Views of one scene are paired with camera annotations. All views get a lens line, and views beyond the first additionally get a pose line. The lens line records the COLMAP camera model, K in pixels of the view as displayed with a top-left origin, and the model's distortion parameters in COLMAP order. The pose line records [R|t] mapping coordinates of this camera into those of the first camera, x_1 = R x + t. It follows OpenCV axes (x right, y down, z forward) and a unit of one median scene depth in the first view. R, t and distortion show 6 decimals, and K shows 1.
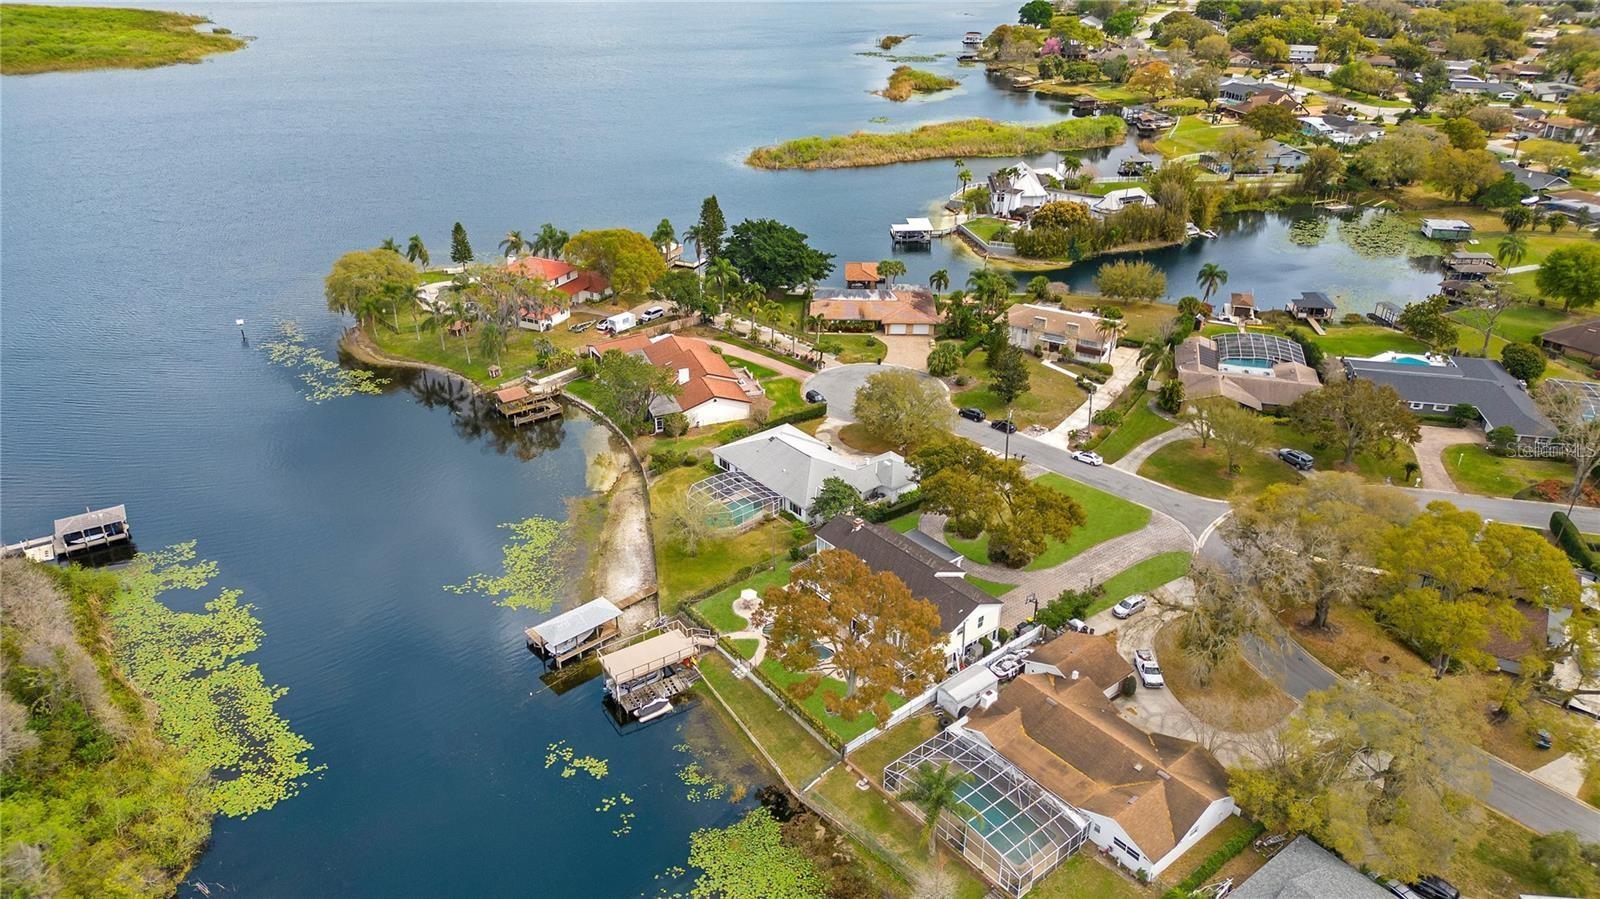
lens RADIAL K [[1103.8, 0, 800.3], [0, 1103.8, 472.5], [0, 0, 1]] dist [0.081244, -0.080806]
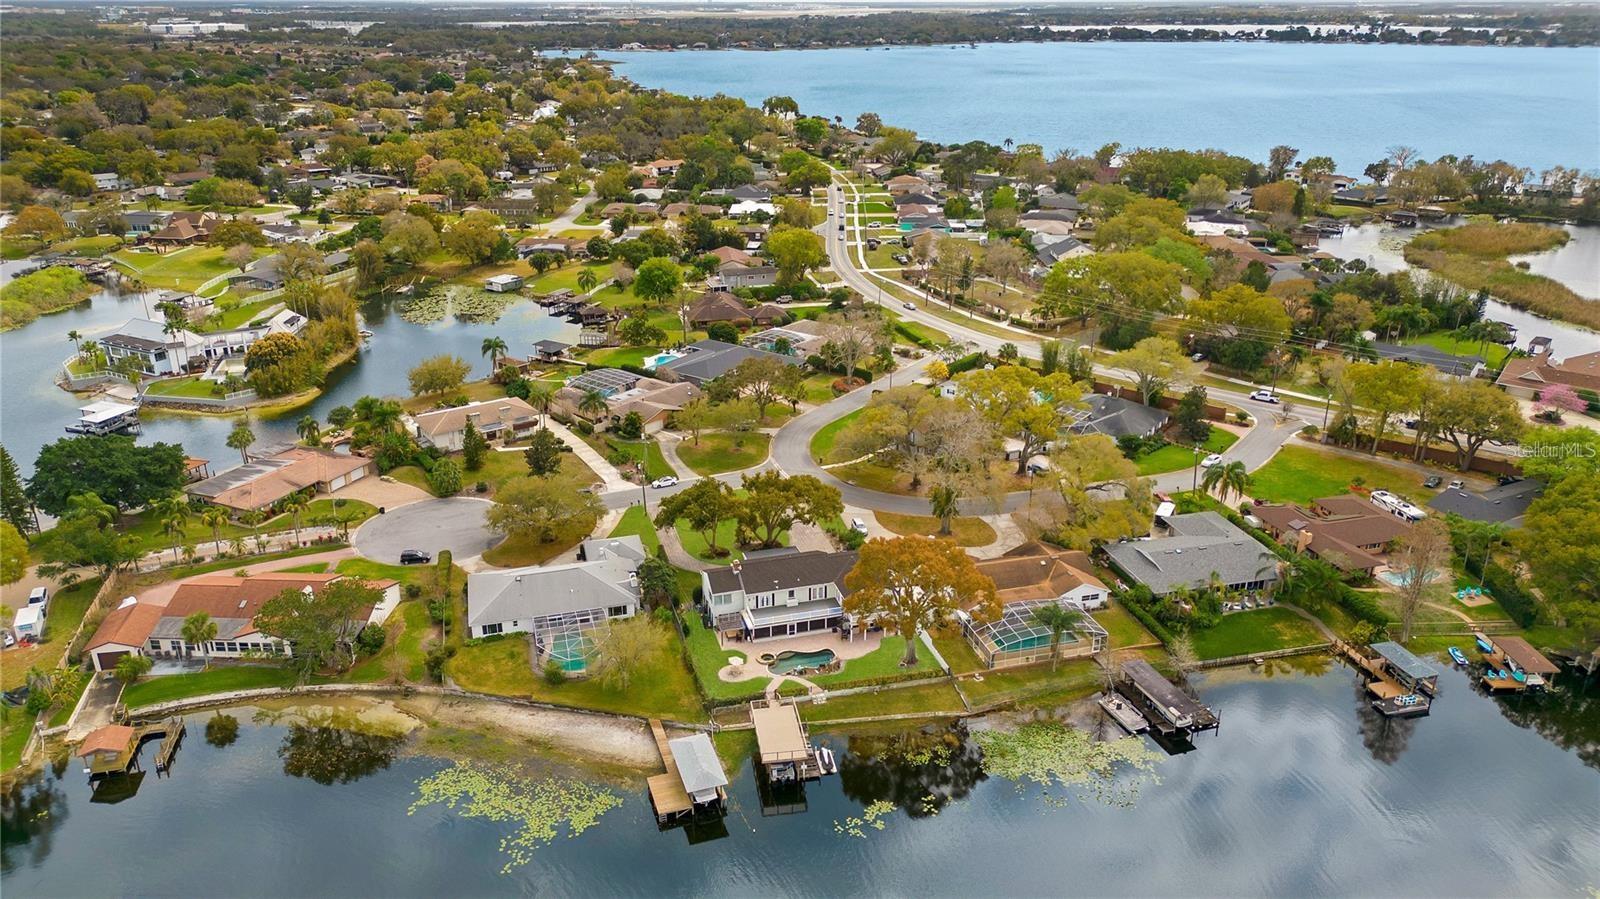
lens RADIAL K [[1103.8, 0, 800.3], [0, 1103.8, 472.5], [0, 0, 1]] dist [0.081244, -0.080806]
pose [[0.395988, -0.362175, 0.843814, -0.502208], [0.438526, 0.881959, 0.172754, -0.121256], [-0.806776, 0.301626, 0.508069, 0.207276]]
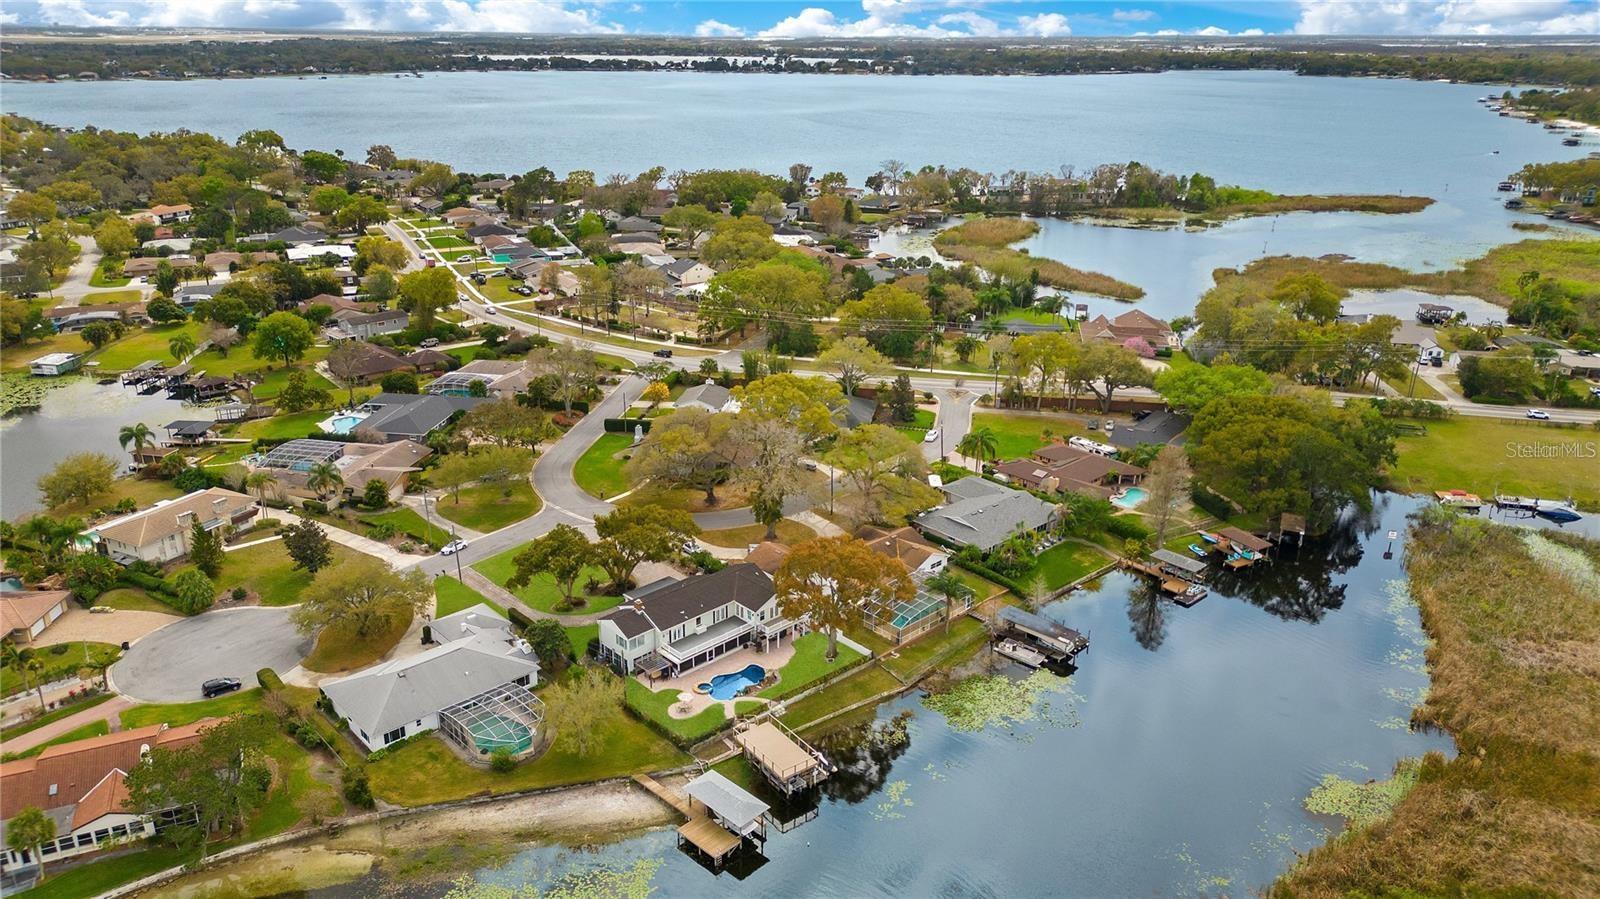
lens RADIAL K [[1103.8, 0, 800.3], [0, 1103.8, 472.5], [0, 0, 1]] dist [0.081244, -0.080806]
pose [[-0.070185, -0.371621, 0.925728, -0.554689], [0.470252, 0.806103, 0.359252, -0.226249], [-0.879737, 0.460539, 0.118180, 0.400433]]
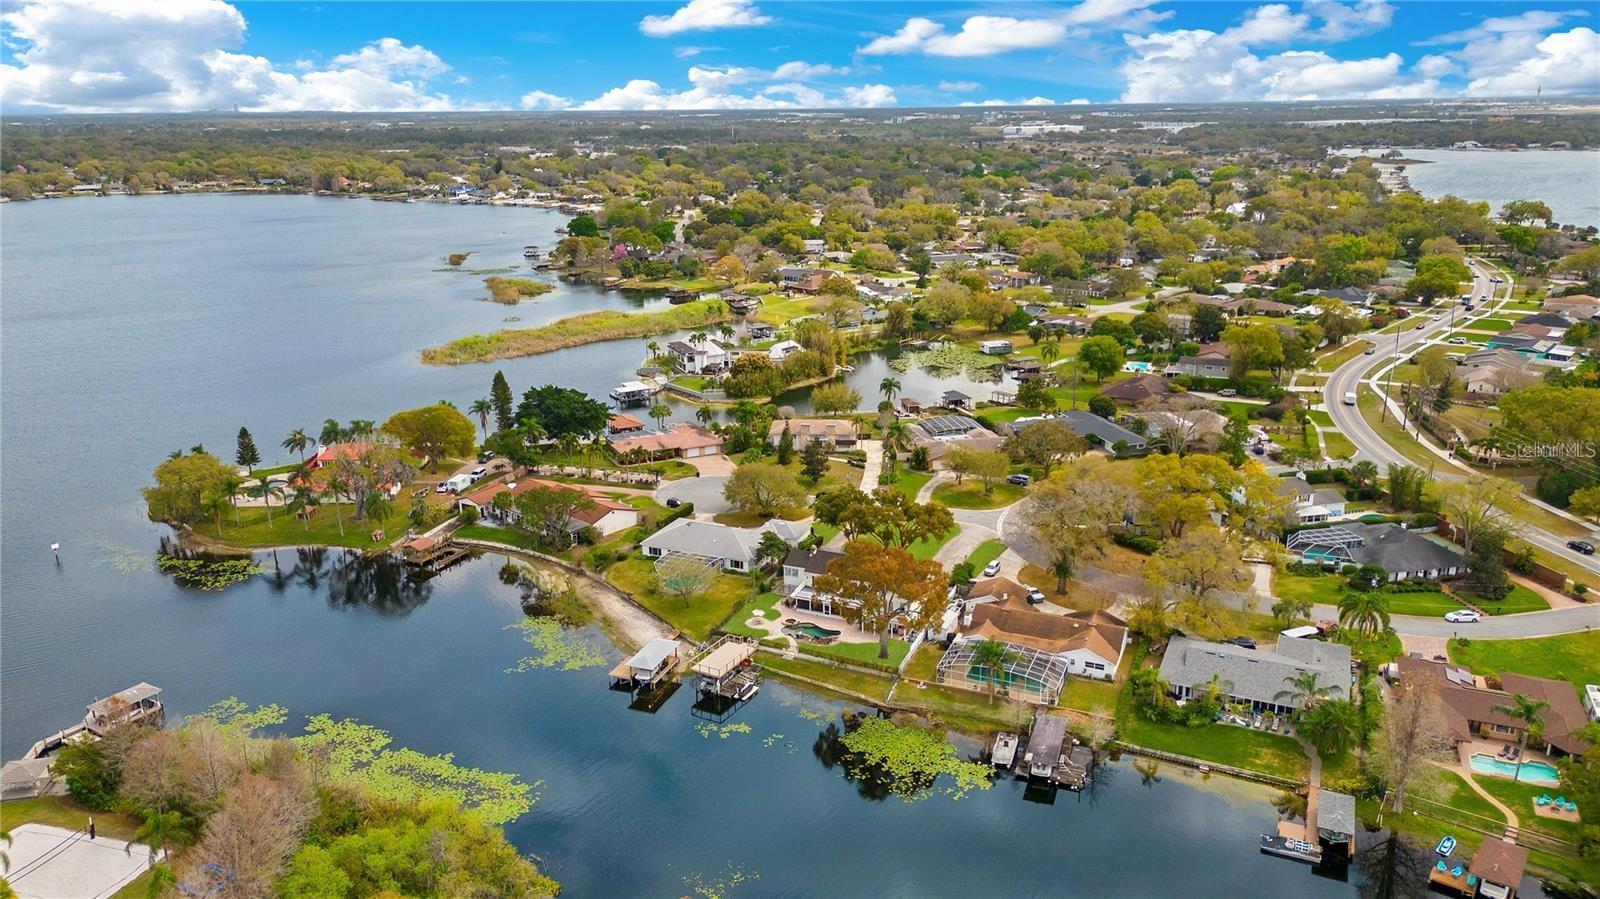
lens RADIAL K [[1152.4, 0, 800.0], [0, 1152.4, 449.5], [0, 0, 1]] dist [0.097885, -0.110814]
pose [[0.890291, -0.141715, 0.432781, -0.337501], [0.228383, 0.961139, -0.155089, 0.087142], [-0.393984, 0.236915, 0.888059, -0.175056]]
